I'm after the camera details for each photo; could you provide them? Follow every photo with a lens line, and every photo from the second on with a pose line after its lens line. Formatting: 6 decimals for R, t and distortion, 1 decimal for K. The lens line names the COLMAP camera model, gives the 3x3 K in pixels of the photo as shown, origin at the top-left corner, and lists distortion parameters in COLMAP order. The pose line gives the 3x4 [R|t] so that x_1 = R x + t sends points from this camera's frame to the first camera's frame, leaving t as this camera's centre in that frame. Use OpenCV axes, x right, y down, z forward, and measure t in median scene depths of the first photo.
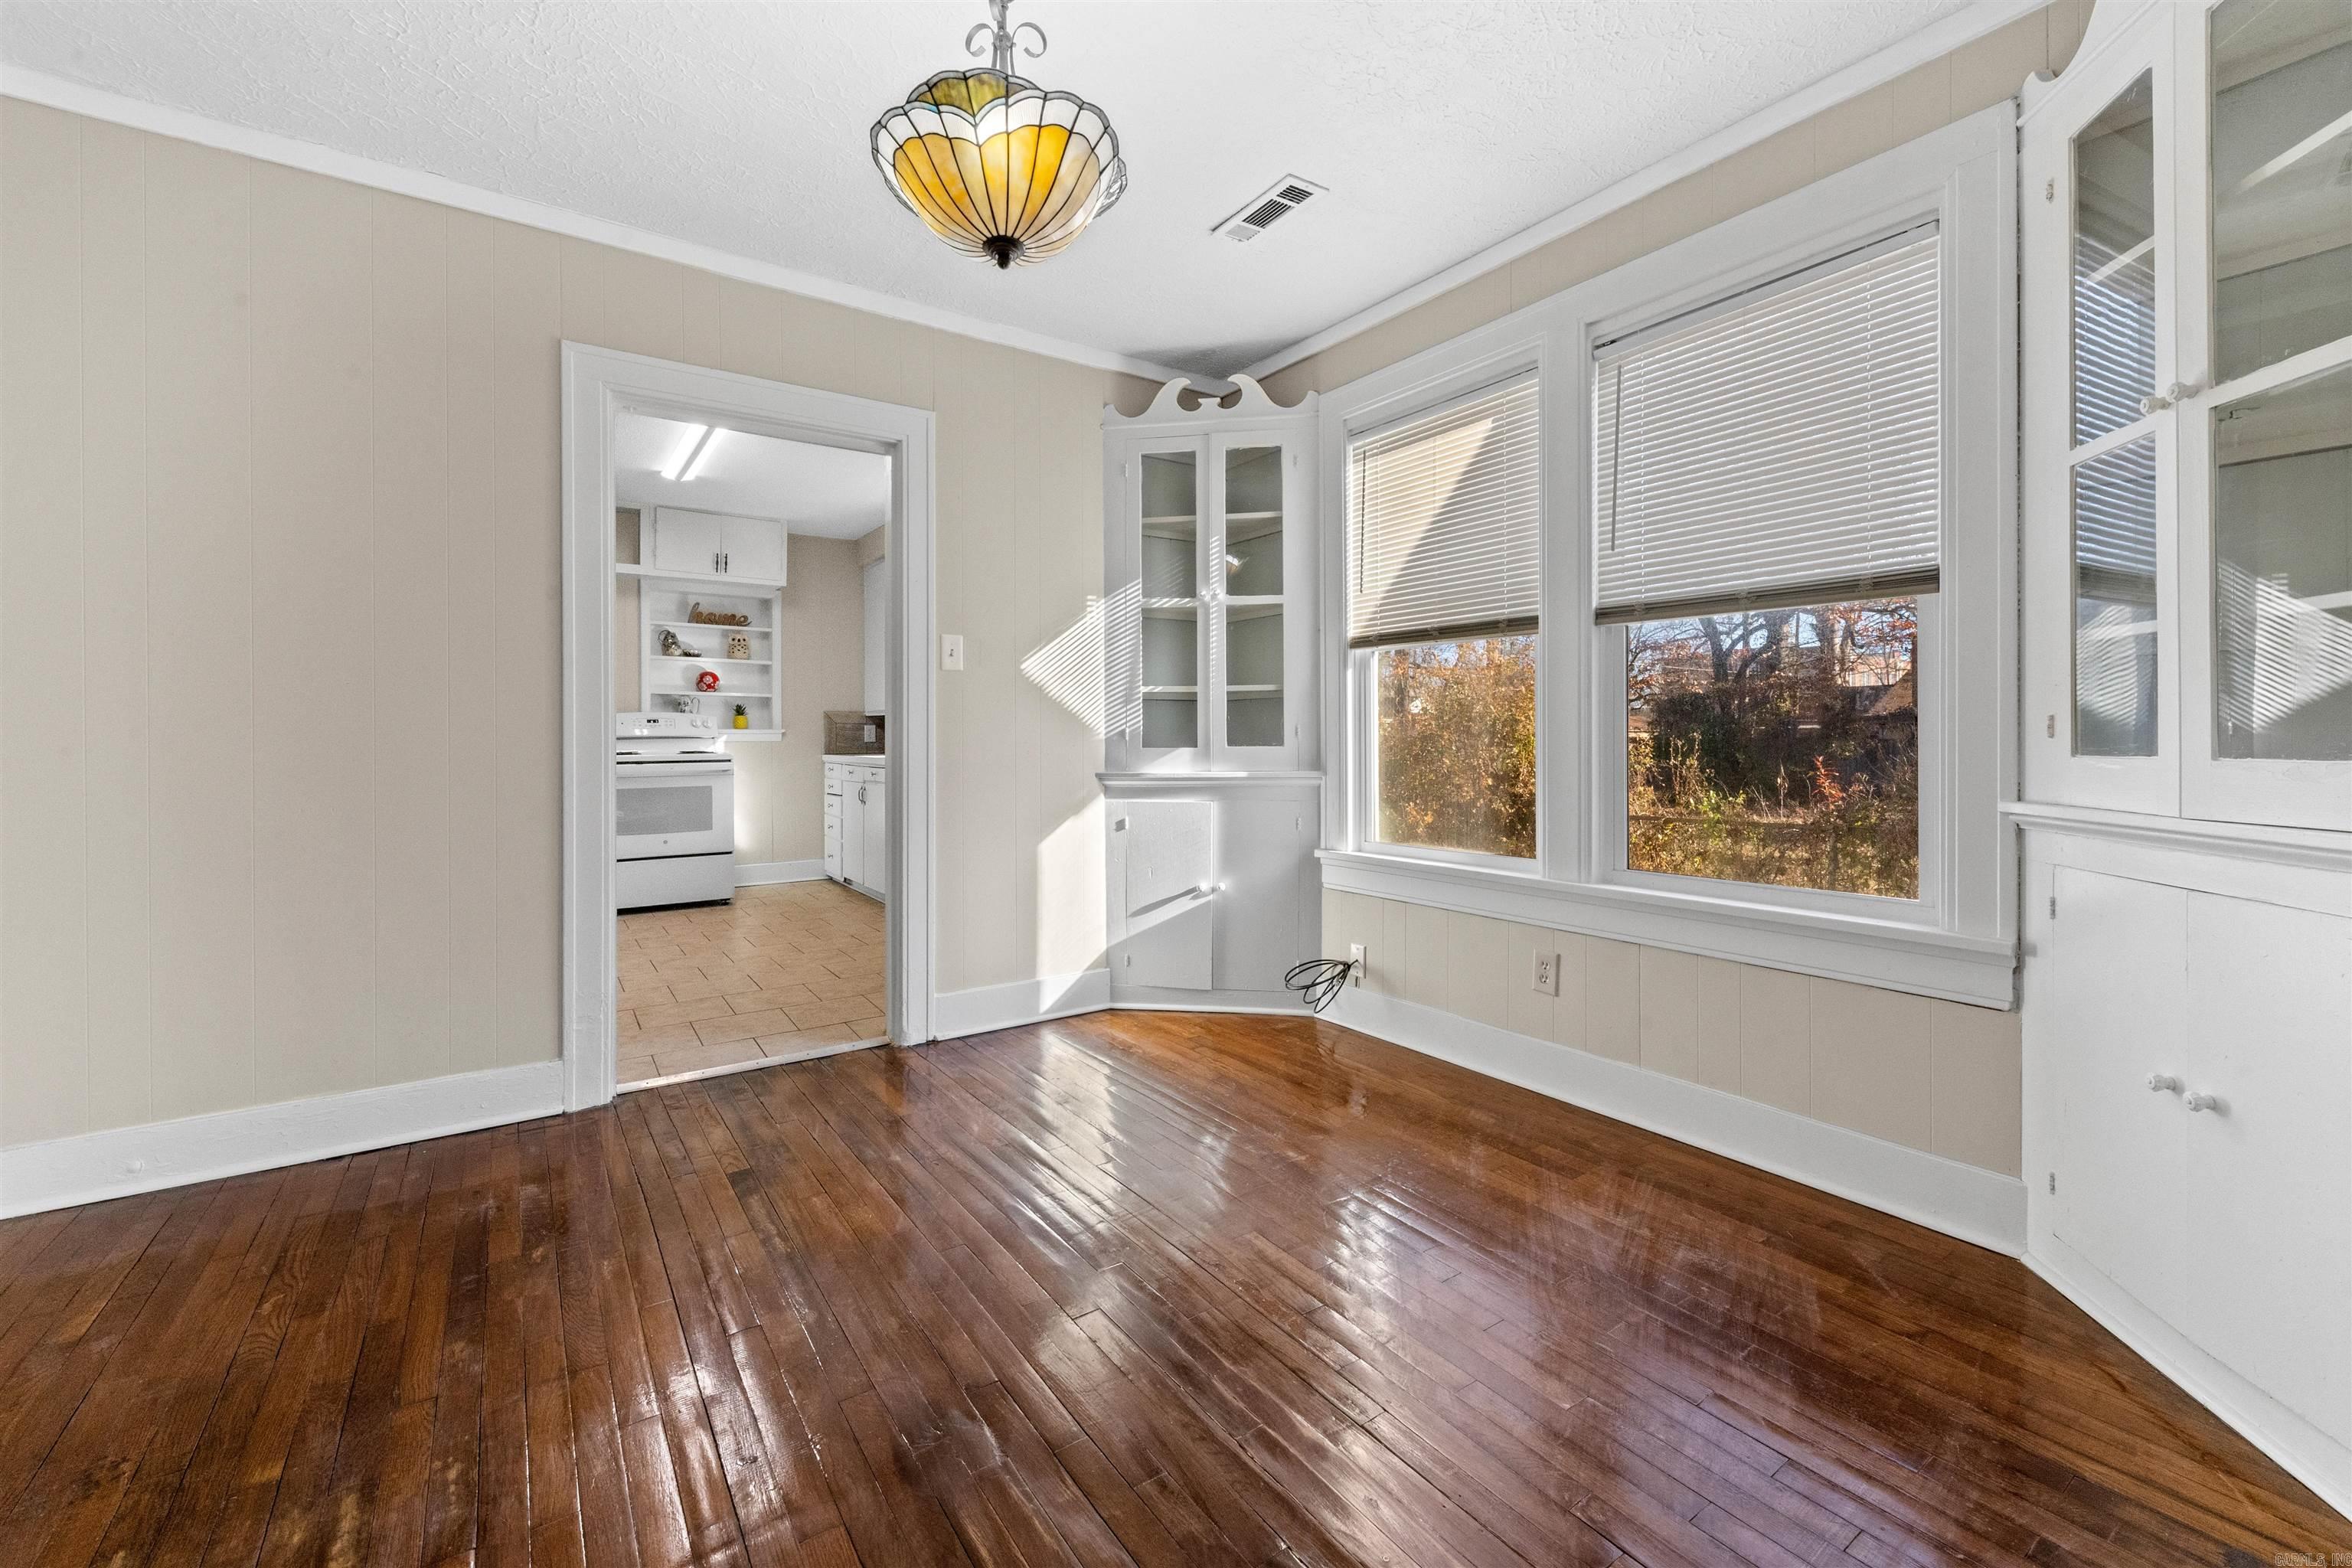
lens RADIAL K [[966.1, 0, 1177.6], [0, 966.1, 735.2], [0, 0, 1]] dist [0.001092, -0.001219]
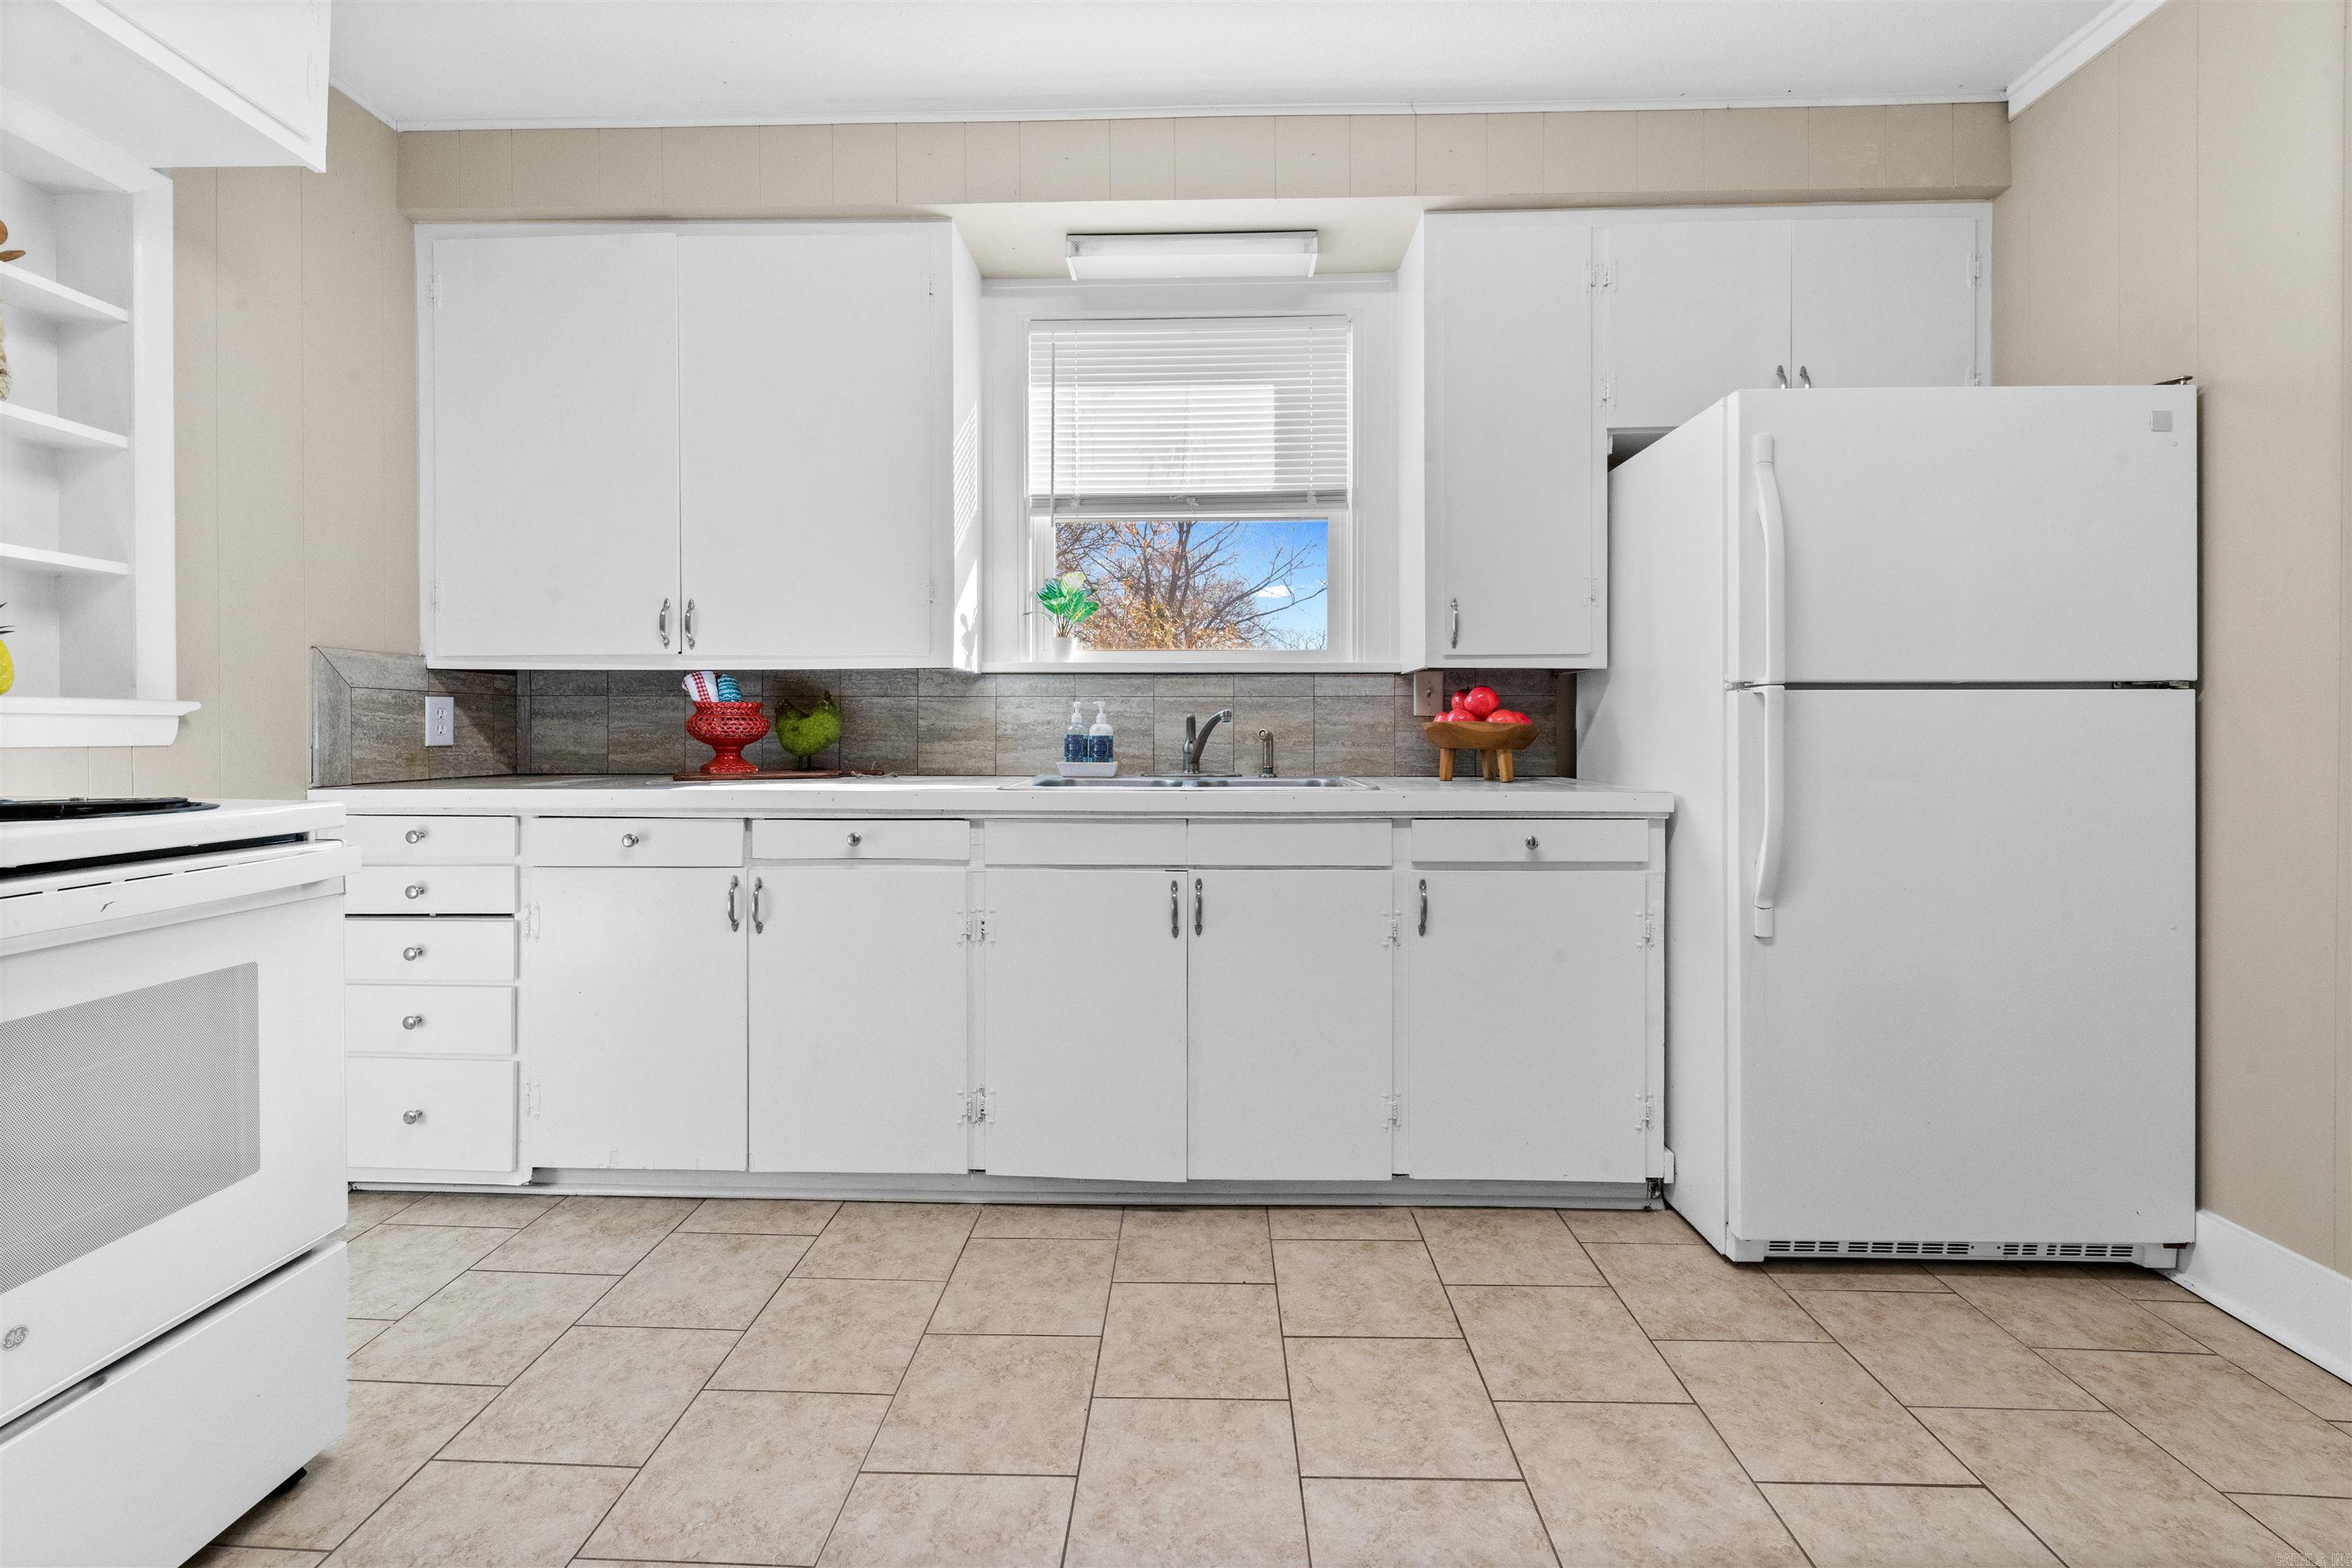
lens RADIAL K [[966.1, 0, 1177.6], [0, 966.1, 735.2], [0, 0, 1]] dist [0.001092, -0.001219]
pose [[0.594609, -0.002842, 0.804010, -0.856759], [-0.003874, 0.999972, 0.006400, 0.001072], [-0.804006, -0.006920, 0.594581, 1.152014]]
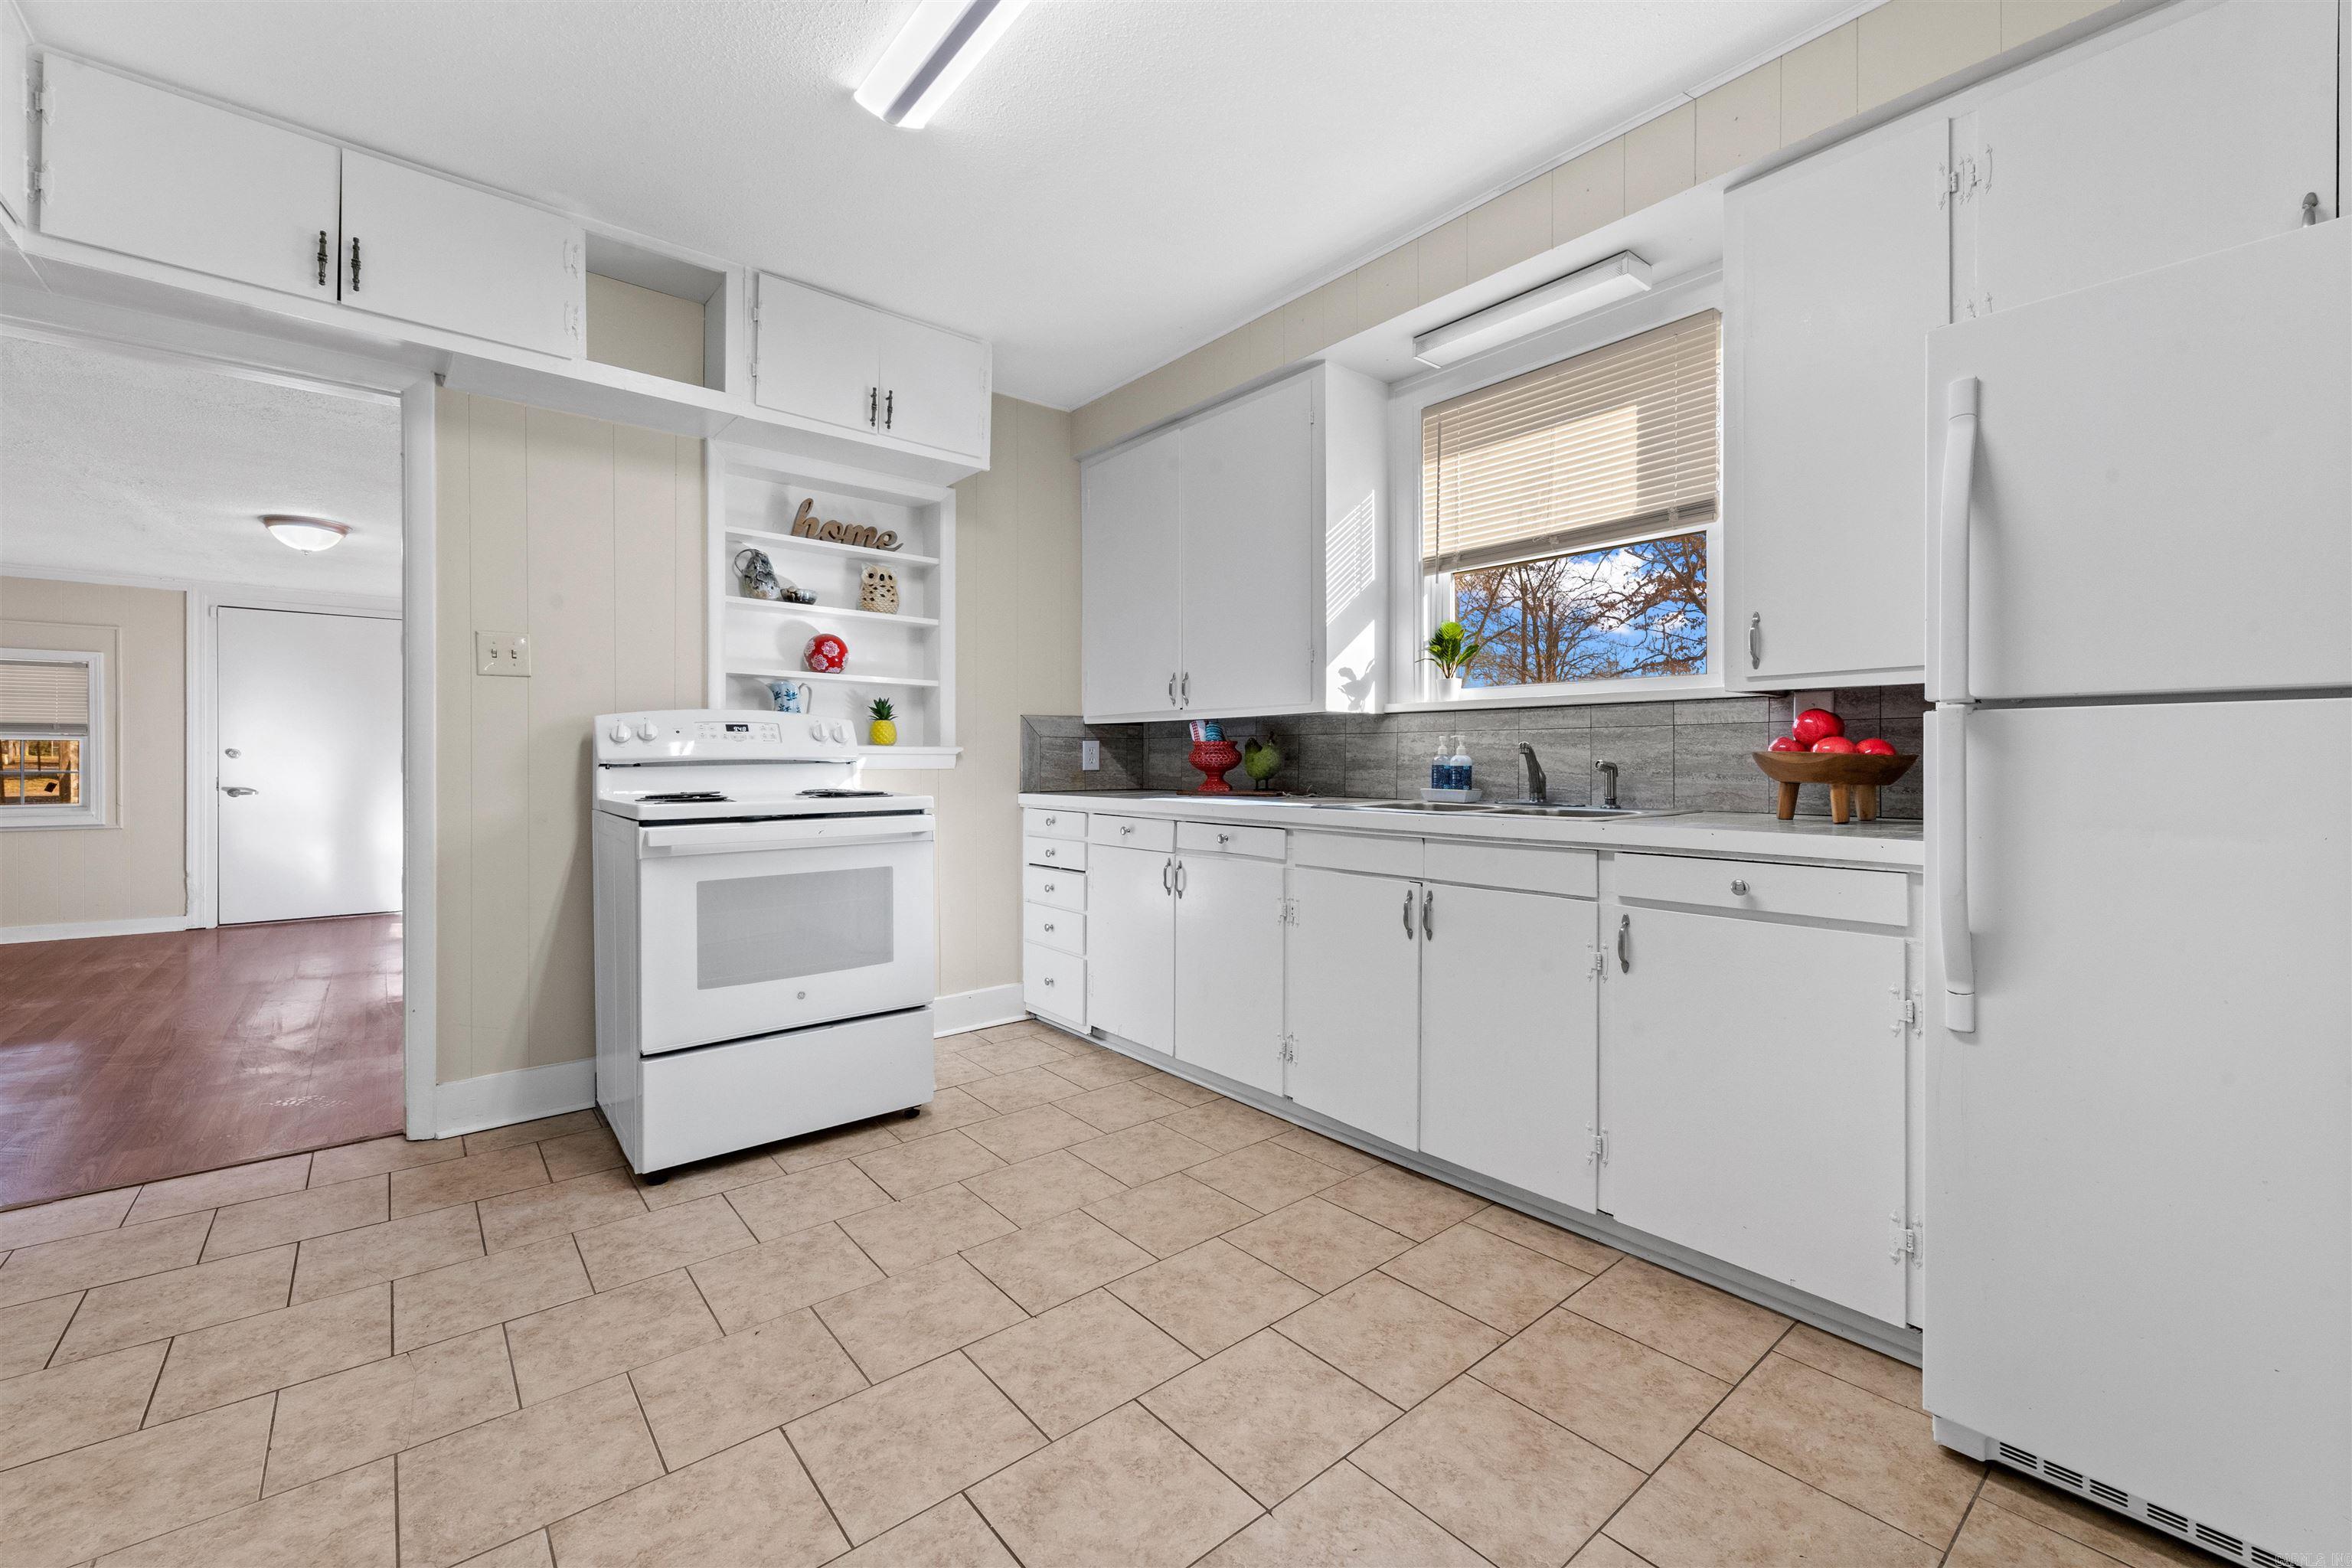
lens RADIAL K [[961.3, 0, 1169.8], [0, 961.3, 757.0], [0, 0, 1]] dist [-0.000941, -0.002830]
pose [[0.996842, 0.001287, 0.079395, -0.620994], [-0.001325, 0.999999, 0.000430, -0.001126], [-0.079395, -0.000534, 0.996843, 0.851321]]
